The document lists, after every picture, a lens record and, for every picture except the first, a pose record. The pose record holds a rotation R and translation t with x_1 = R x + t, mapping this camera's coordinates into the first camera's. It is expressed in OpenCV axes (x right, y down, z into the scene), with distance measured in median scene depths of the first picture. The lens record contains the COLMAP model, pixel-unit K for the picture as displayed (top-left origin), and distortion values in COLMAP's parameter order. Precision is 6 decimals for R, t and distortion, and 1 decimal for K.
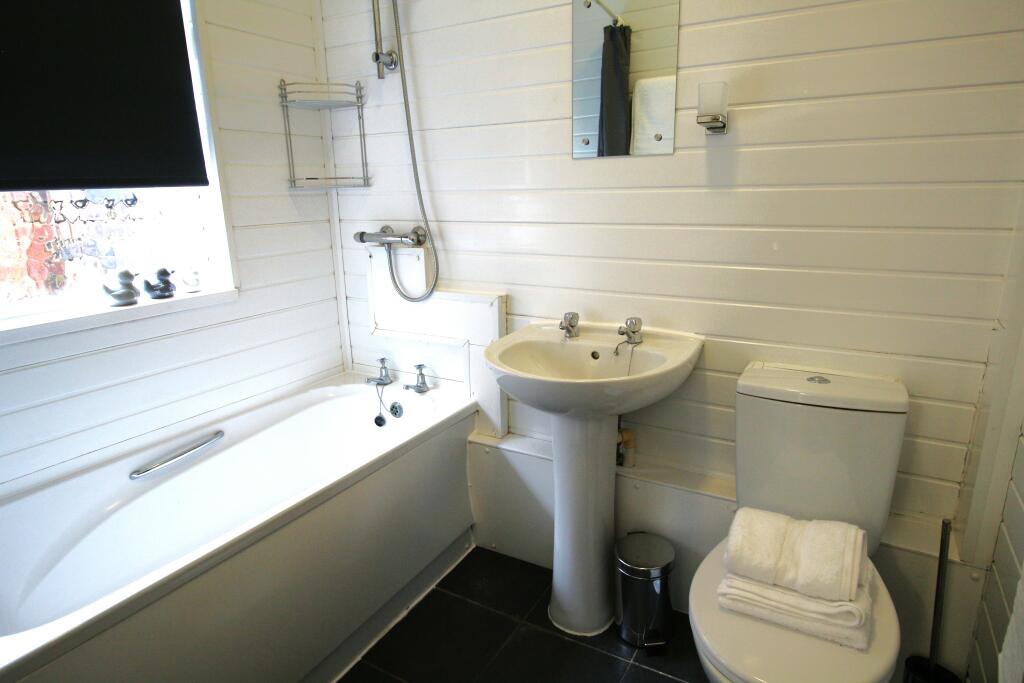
lens RADIAL K [[594.9, 0, 512.0], [0, 594.9, 341.5], [0, 0, 1]] dist [0.014220, -0.001078]
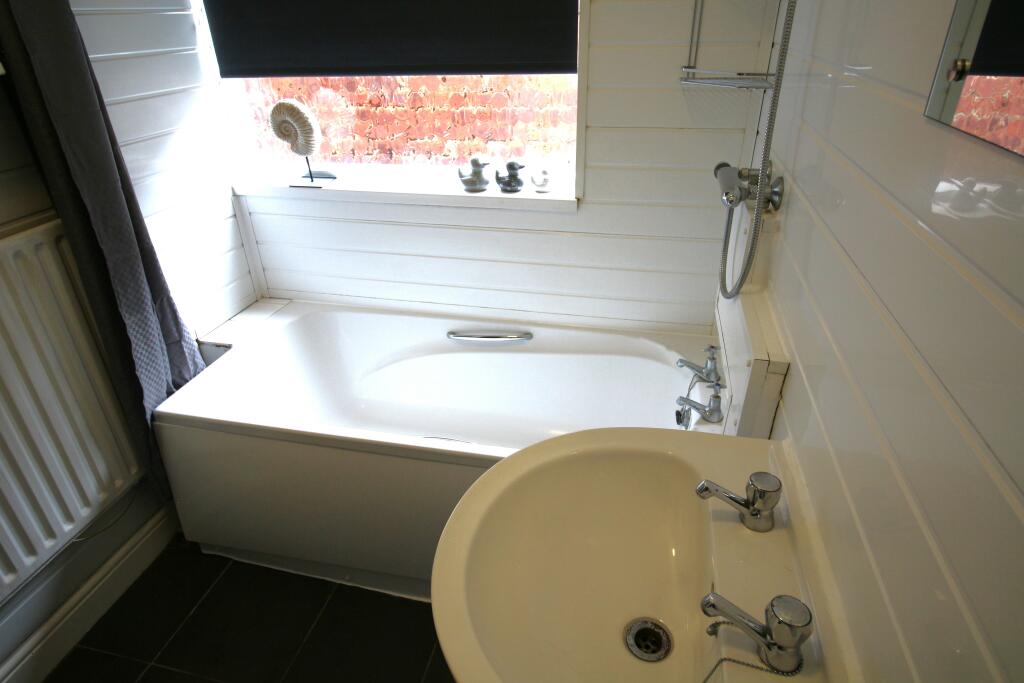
lens RADIAL K [[594.9, 0, 512.0], [0, 594.9, 341.5], [0, 0, 1]] dist [0.014220, -0.001078]
pose [[0.300149, 0.457390, -0.837082, 0.381438], [-0.228885, 0.886440, 0.402289, -0.257112], [0.926025, 0.070848, 0.370753, 0.655378]]
